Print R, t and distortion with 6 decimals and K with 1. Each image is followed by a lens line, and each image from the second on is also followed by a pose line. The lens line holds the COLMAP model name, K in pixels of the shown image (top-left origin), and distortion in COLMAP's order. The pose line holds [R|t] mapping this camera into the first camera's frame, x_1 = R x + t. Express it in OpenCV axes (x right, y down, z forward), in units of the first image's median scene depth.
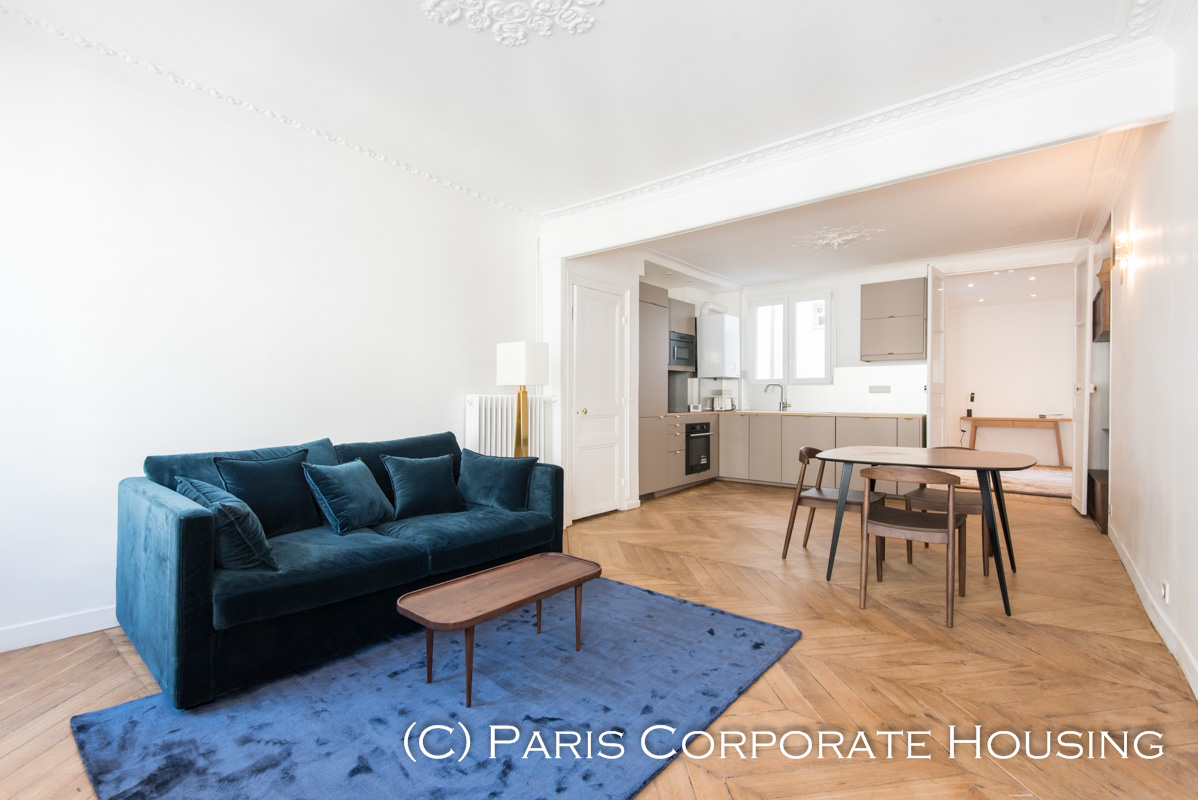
lens RADIAL K [[544.2, 0, 599.0], [0, 544.2, 400.0], [0, 0, 1]] dist [0.014099, -0.000326]
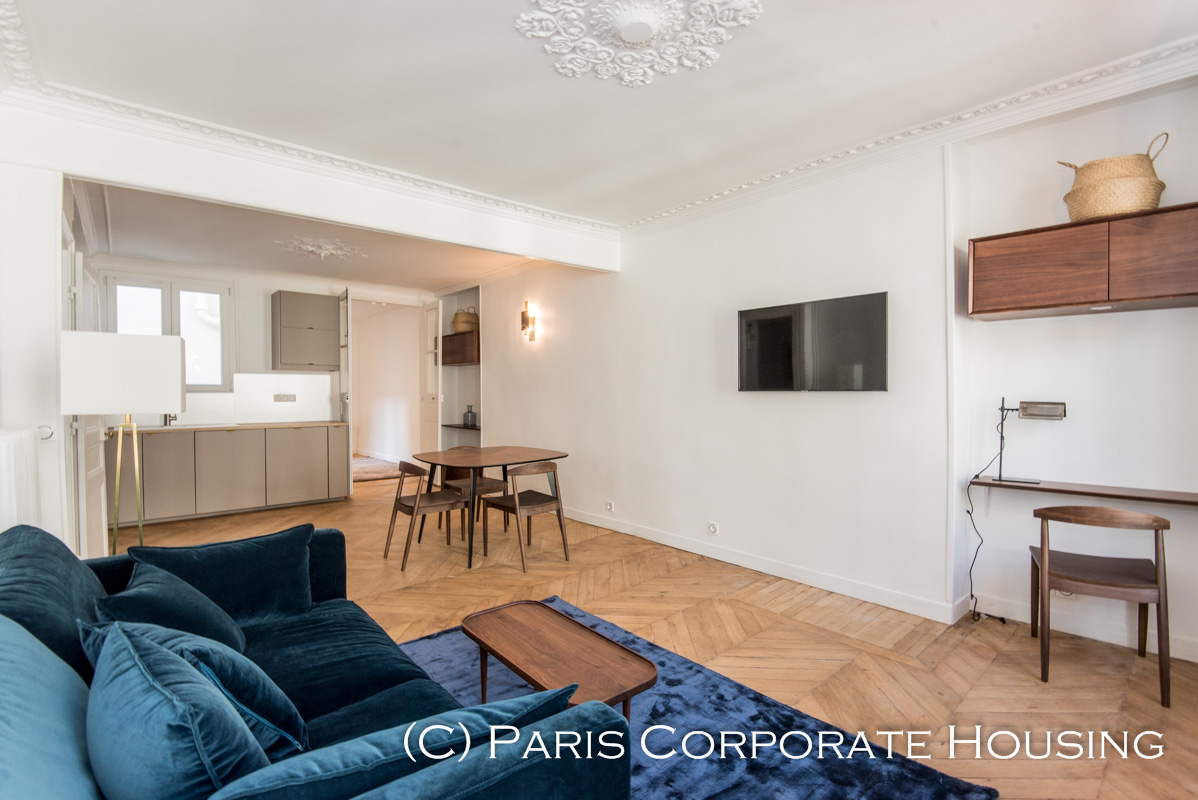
lens RADIAL K [[538.9, 0, 599.0], [0, 538.9, 400.0], [0, 0, 1]] dist [0.016125, -0.026261]
pose [[0.157022, -0.014333, 0.987491, -0.844637], [-0.002362, 0.999886, 0.014889, -0.072003], [-0.987592, -0.004670, 0.156970, 0.633430]]
